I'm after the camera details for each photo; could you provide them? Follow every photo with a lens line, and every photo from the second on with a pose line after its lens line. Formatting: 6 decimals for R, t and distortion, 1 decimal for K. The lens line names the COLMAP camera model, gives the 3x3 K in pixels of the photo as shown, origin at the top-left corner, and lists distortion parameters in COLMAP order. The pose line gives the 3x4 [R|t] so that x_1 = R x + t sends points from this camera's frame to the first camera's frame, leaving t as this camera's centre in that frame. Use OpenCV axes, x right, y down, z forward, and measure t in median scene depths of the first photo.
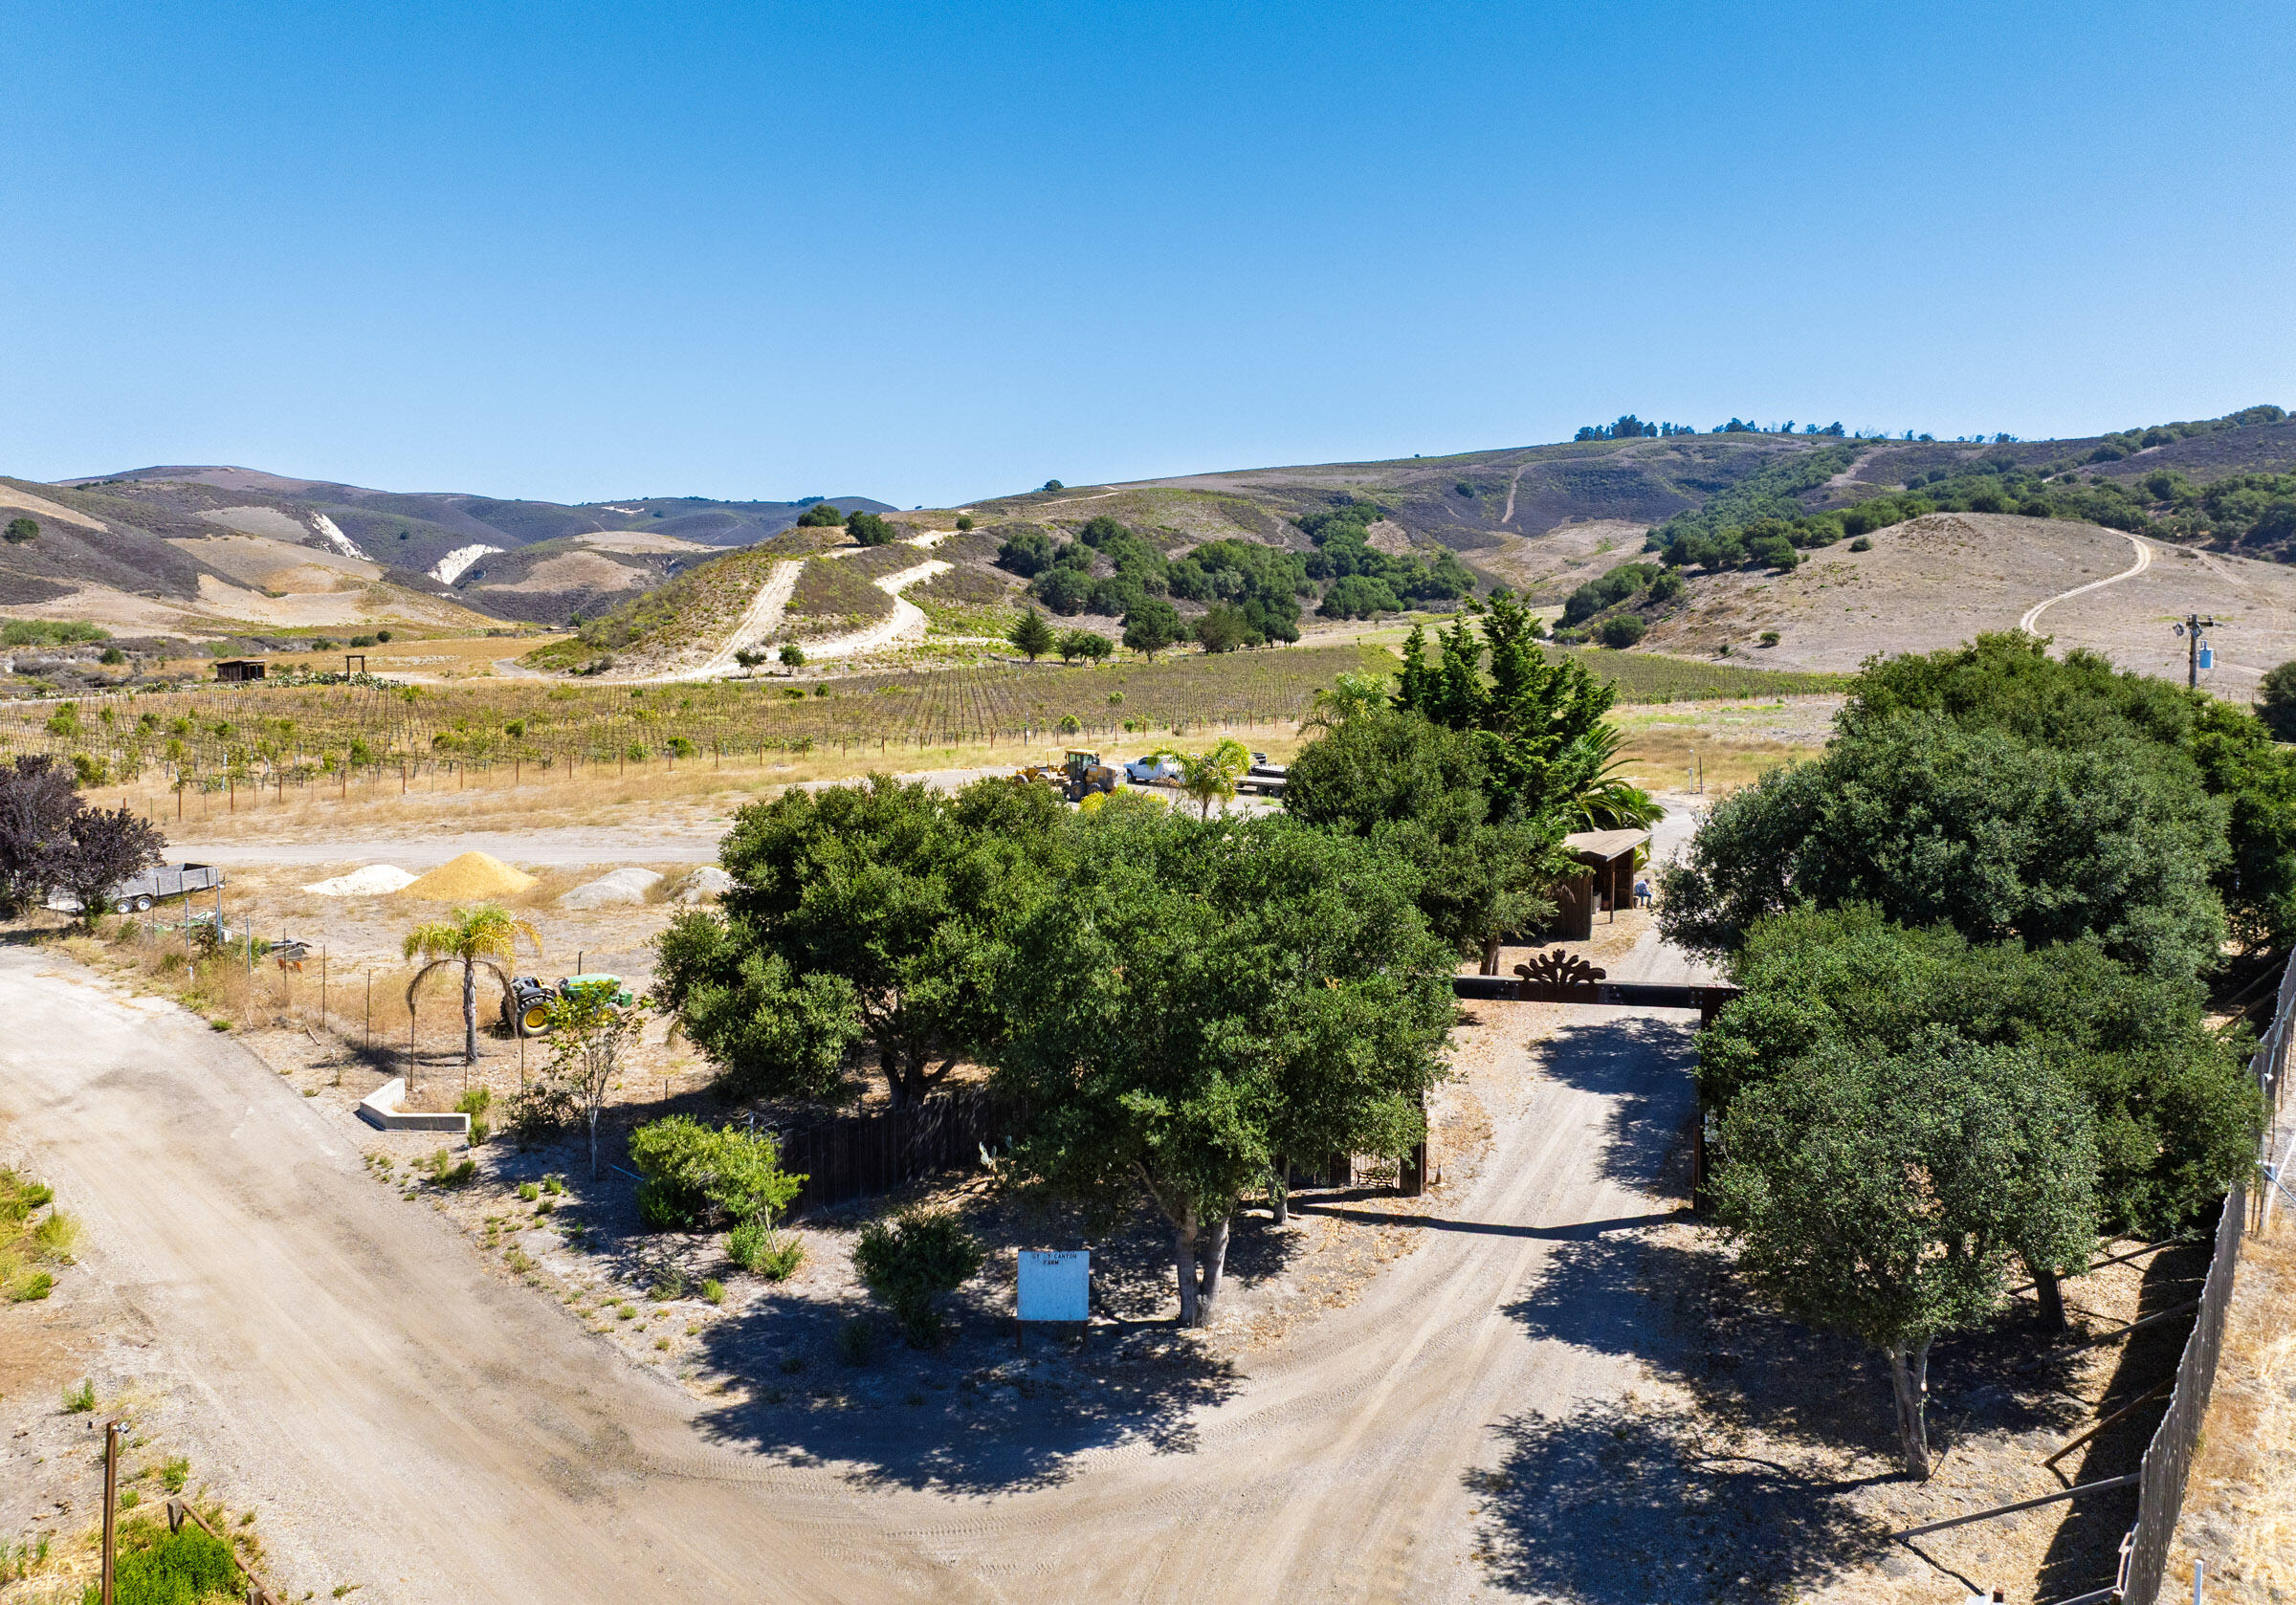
lens RADIAL K [[1611.2, 0, 1152.7], [0, 1611.2, 757.5], [0, 0, 1]] dist [-0.042298, 0.008793]
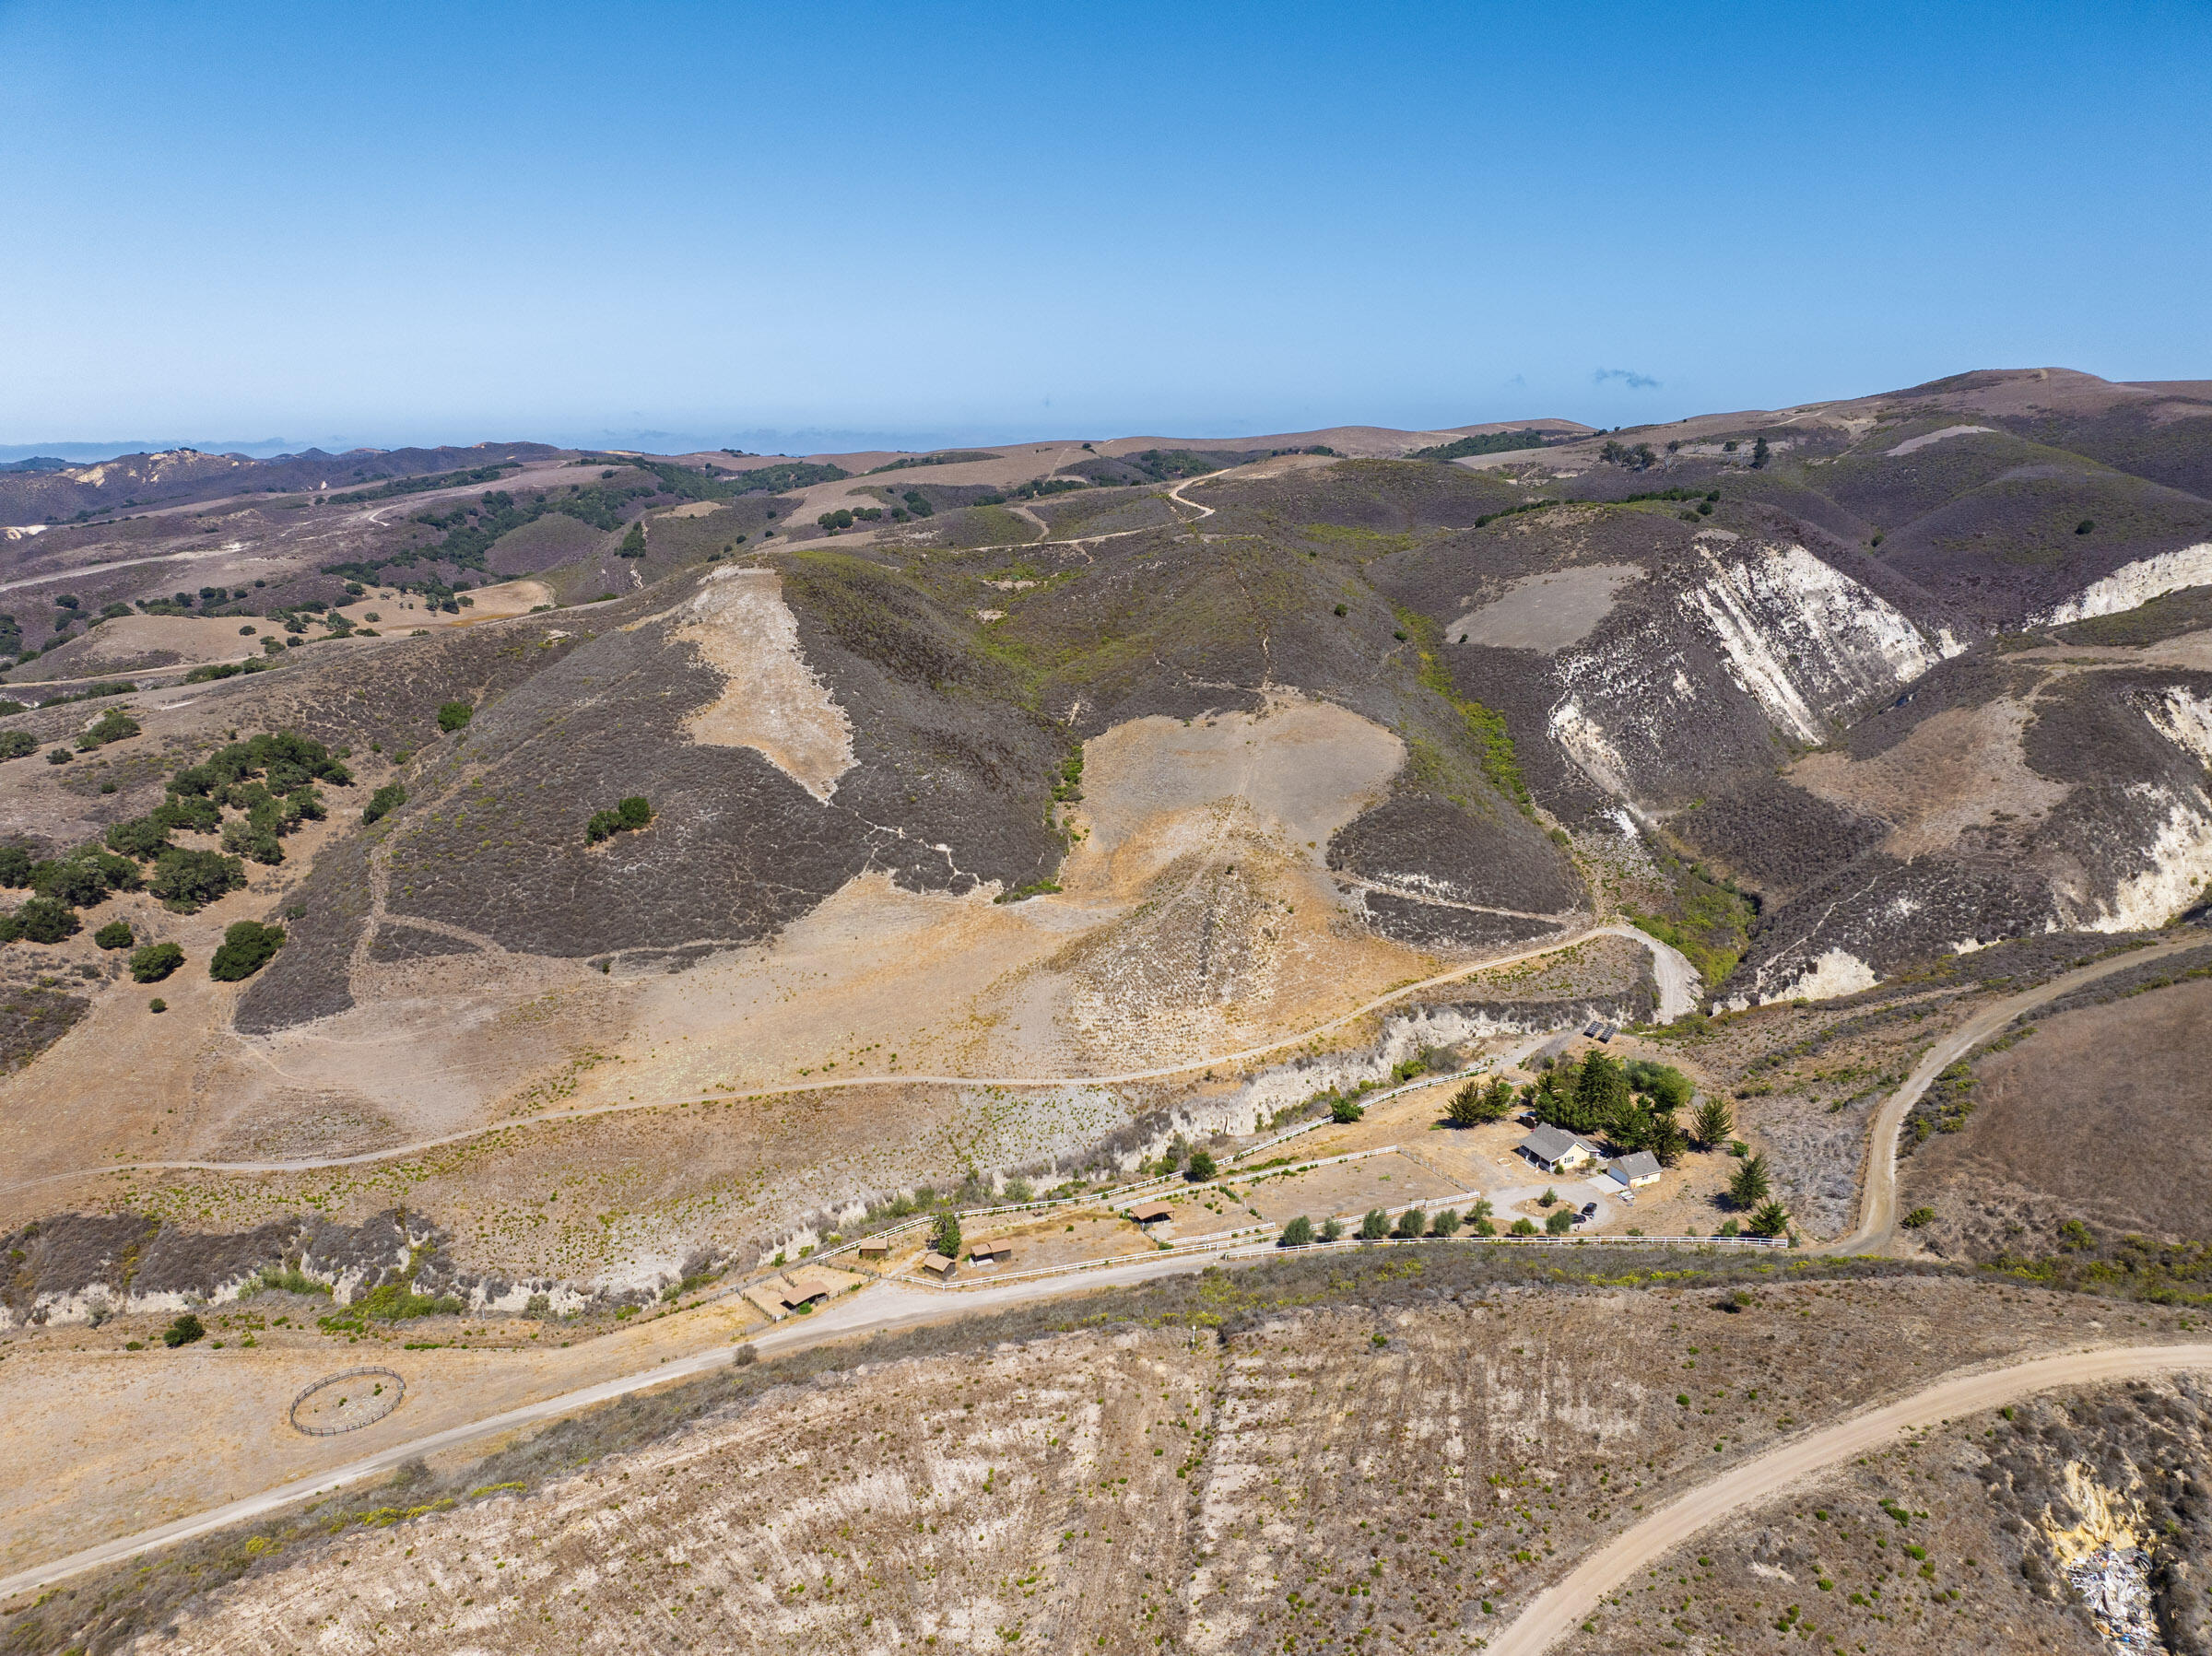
lens RADIAL K [[1555.1, 0, 1109.8], [0, 1555.1, 822.0], [0, 0, 1]] dist [-0.035476, -0.001467]
pose [[0.299849, 0.225150, -0.927037, 0.014008], [-0.052908, 0.974180, 0.219487, -0.252836], [0.952518, -0.016765, 0.304019, 0.810099]]
